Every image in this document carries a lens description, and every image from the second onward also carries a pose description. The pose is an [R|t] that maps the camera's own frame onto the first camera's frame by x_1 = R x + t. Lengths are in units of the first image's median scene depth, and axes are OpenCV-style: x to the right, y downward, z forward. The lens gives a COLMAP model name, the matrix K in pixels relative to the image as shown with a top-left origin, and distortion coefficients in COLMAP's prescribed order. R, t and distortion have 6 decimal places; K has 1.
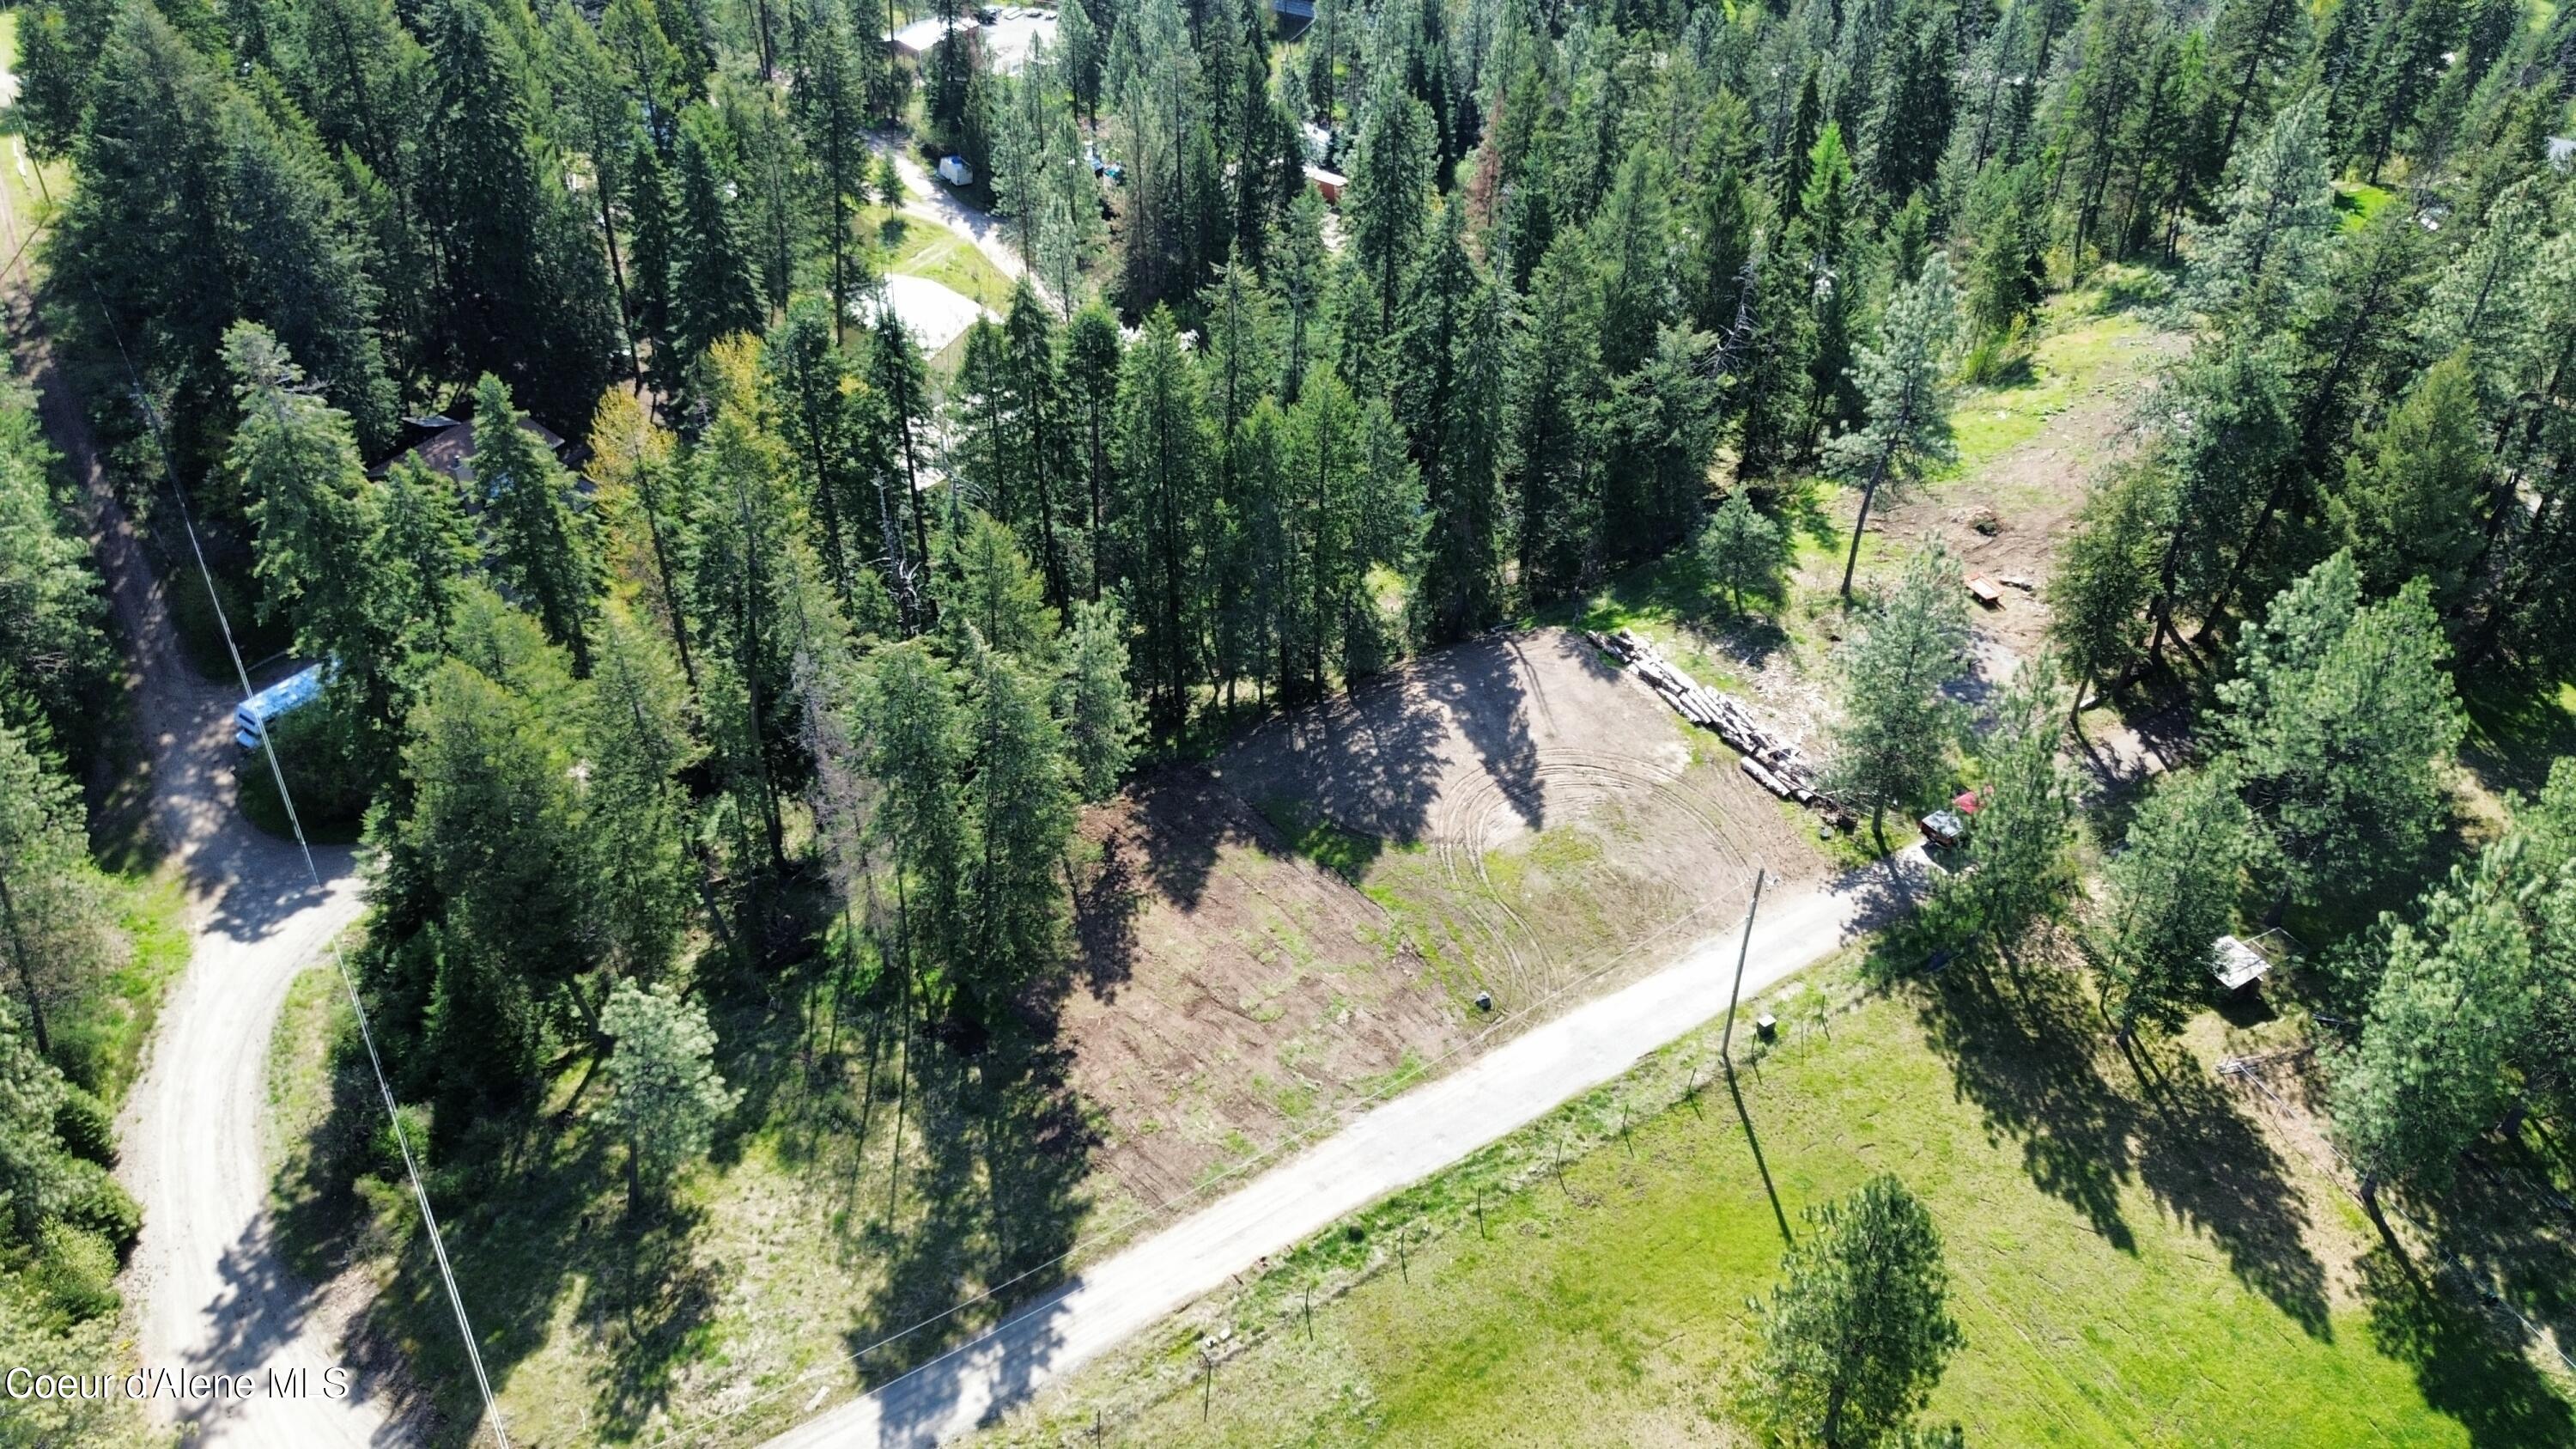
lens RADIAL K [[1812.5, 0, 1287.1], [0, 1812.5, 714.1], [0, 0, 1]] dist [0.075403, -0.070564]
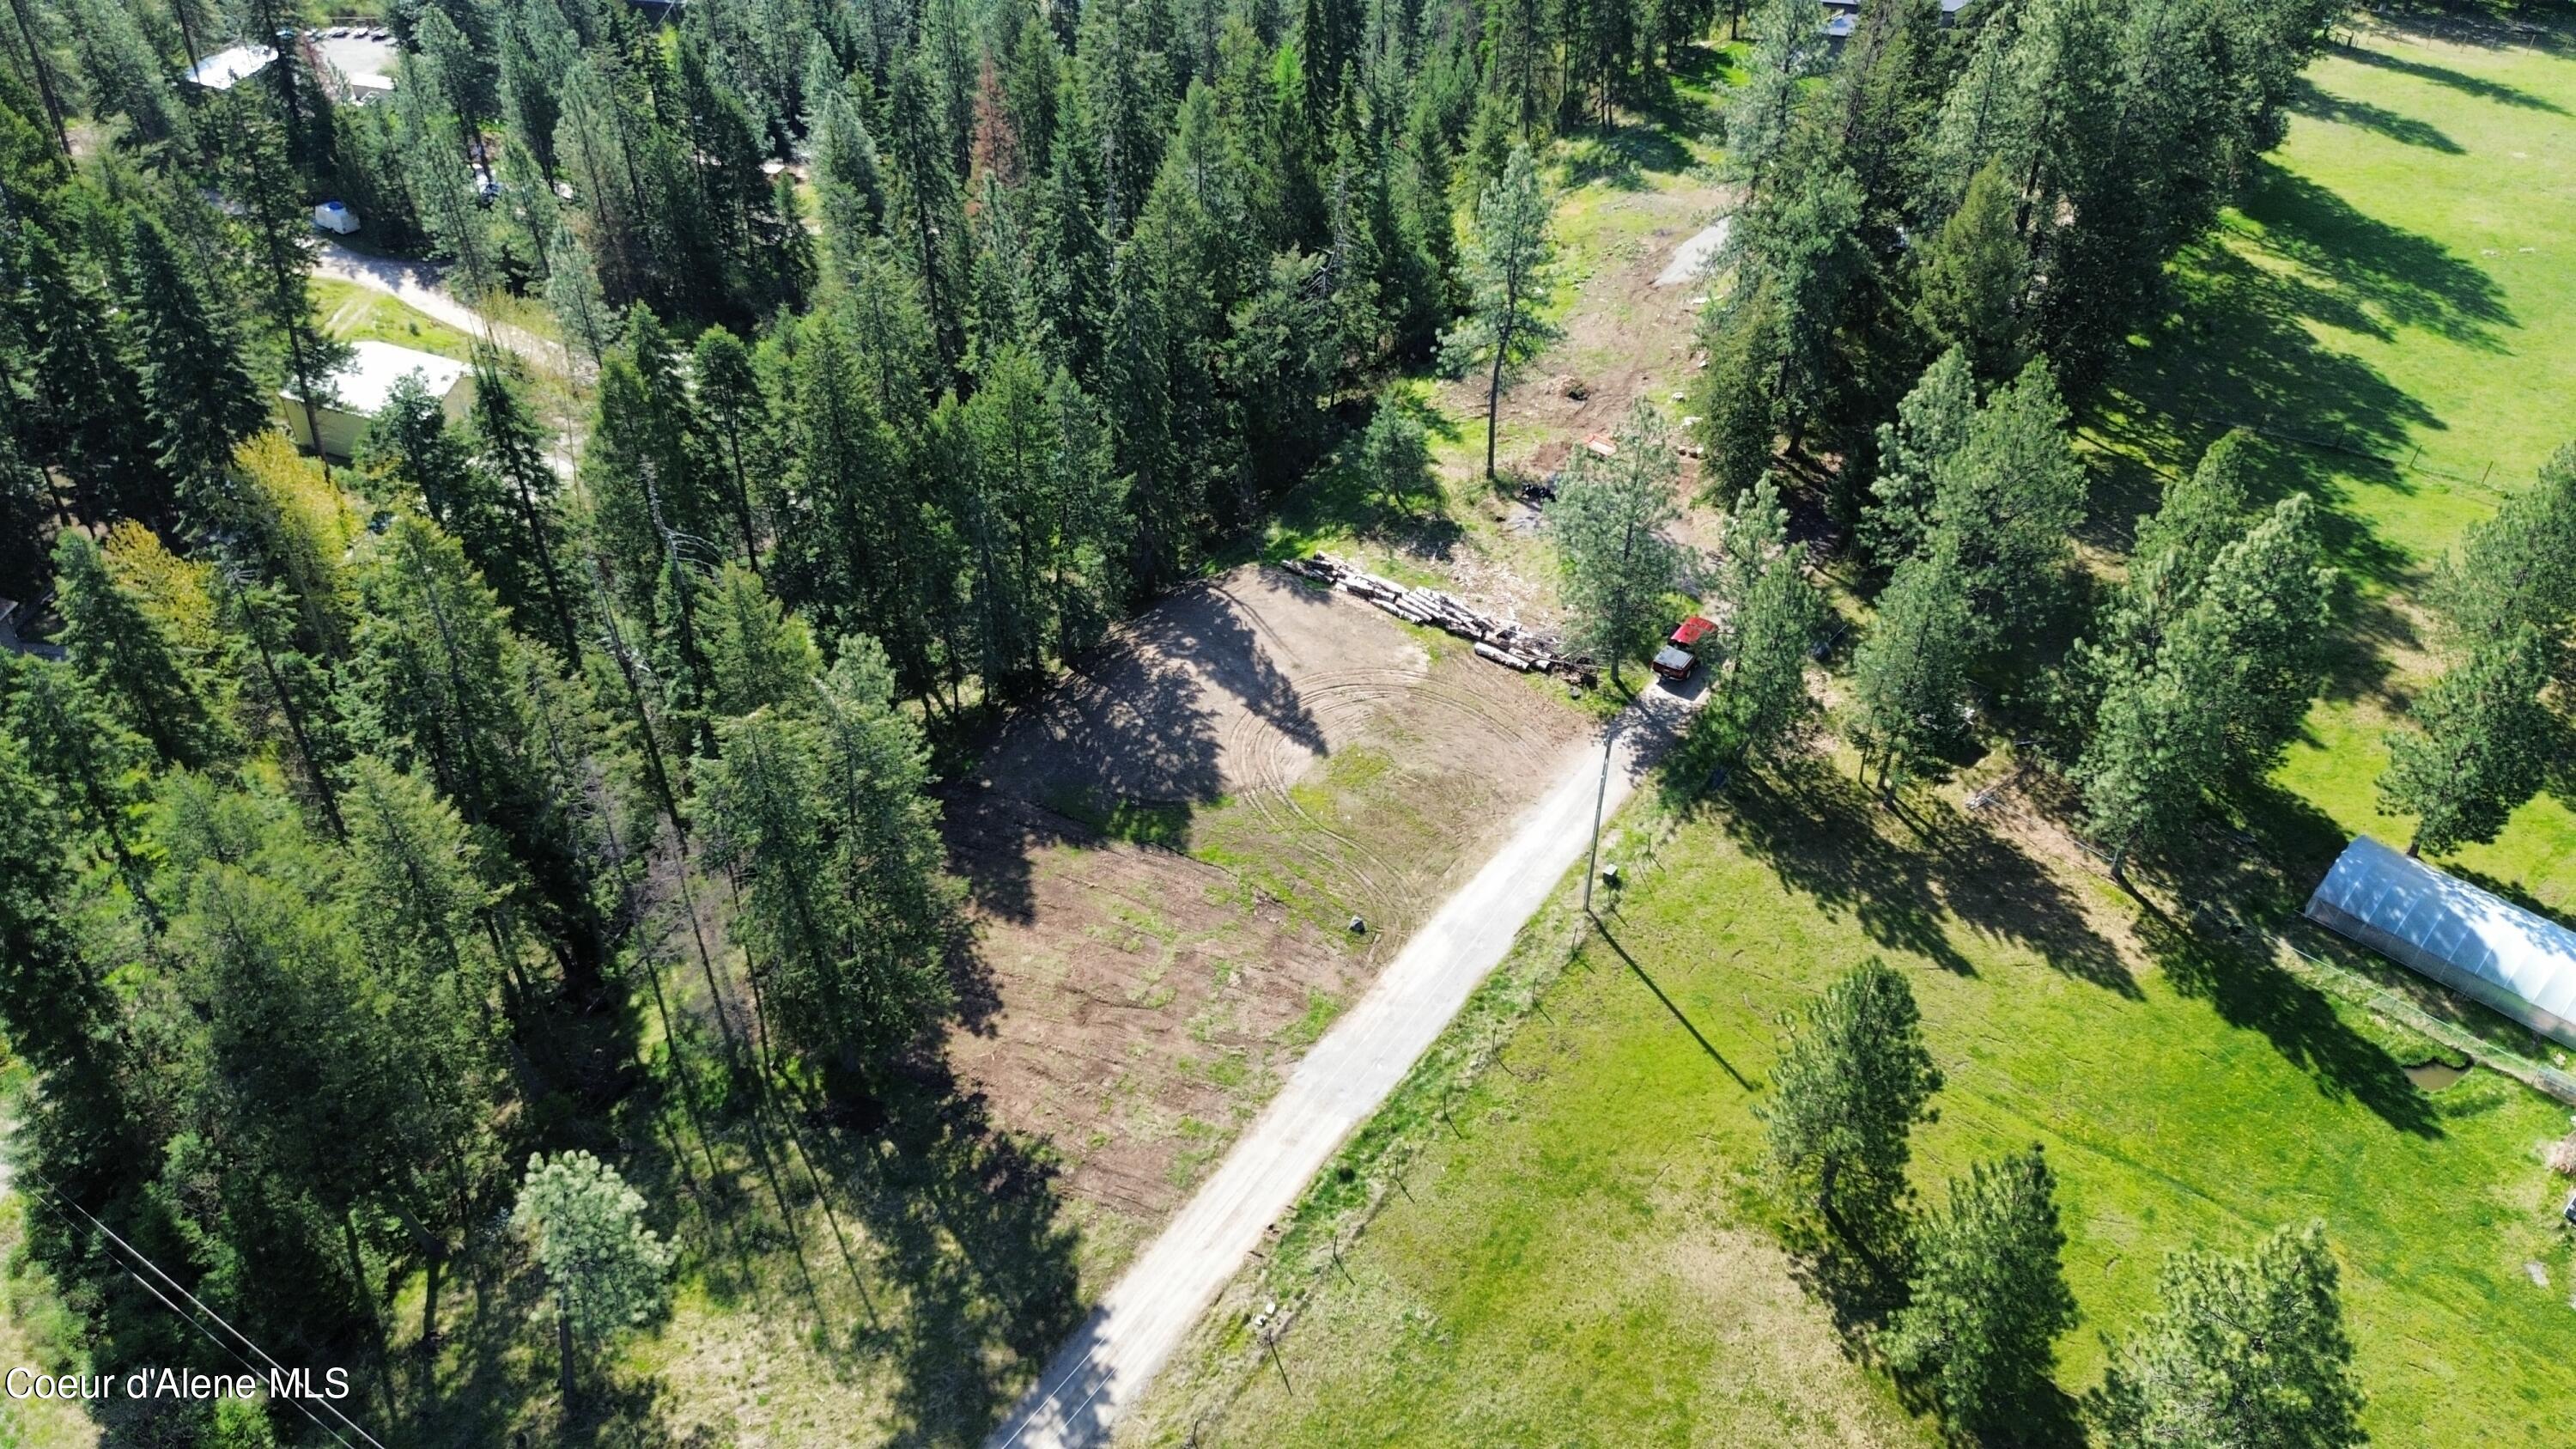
lens RADIAL K [[1812.5, 0, 1283.5], [0, 1812.5, 715.9], [0, 0, 1]] dist [0.075403, -0.070564]
pose [[0.924037, -0.236784, 0.300147, -0.198953], [0.229736, 0.971457, 0.059108, -0.025905], [-0.305576, 0.014336, 0.952060, 0.034159]]
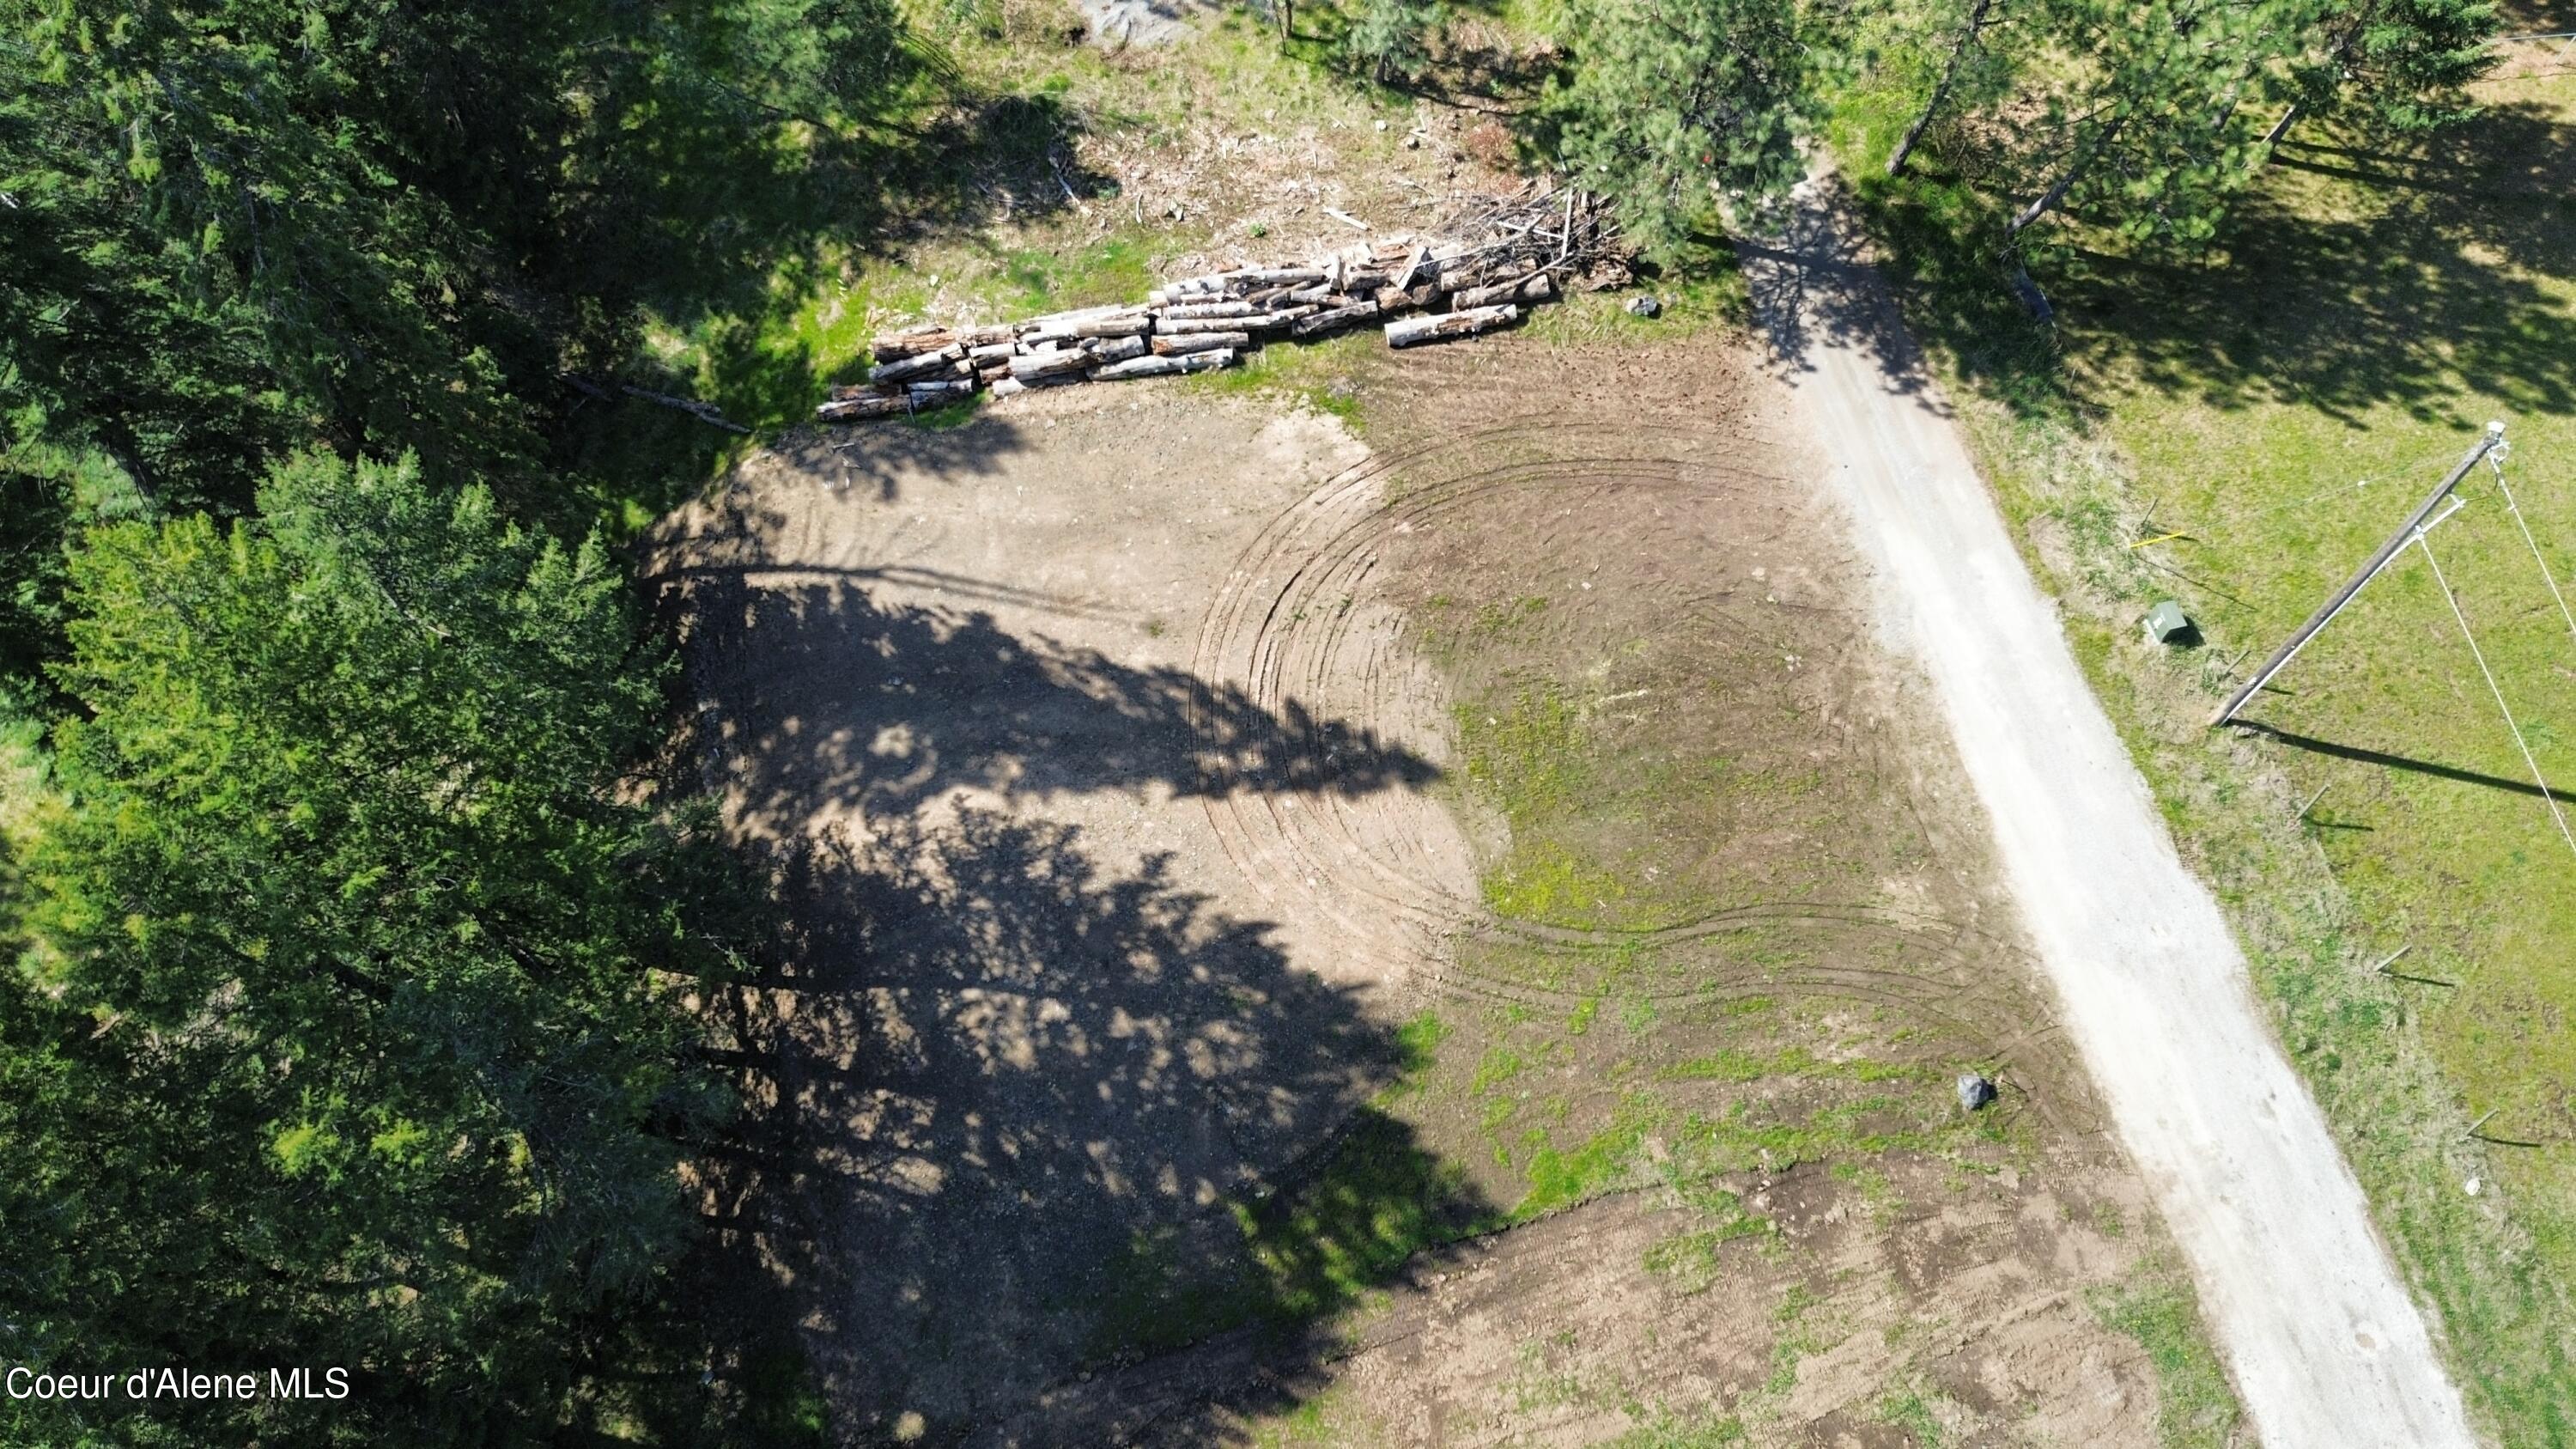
lens RADIAL K [[1812.5, 0, 1290.7], [0, 1812.5, 714.9], [0, 0, 1]] dist [0.075403, -0.070564]
pose [[0.310234, -0.845086, 0.435413, -0.062699], [0.571810, 0.531776, 0.624698, -0.265963], [-0.759466, 0.055171, 0.648204, 0.784291]]
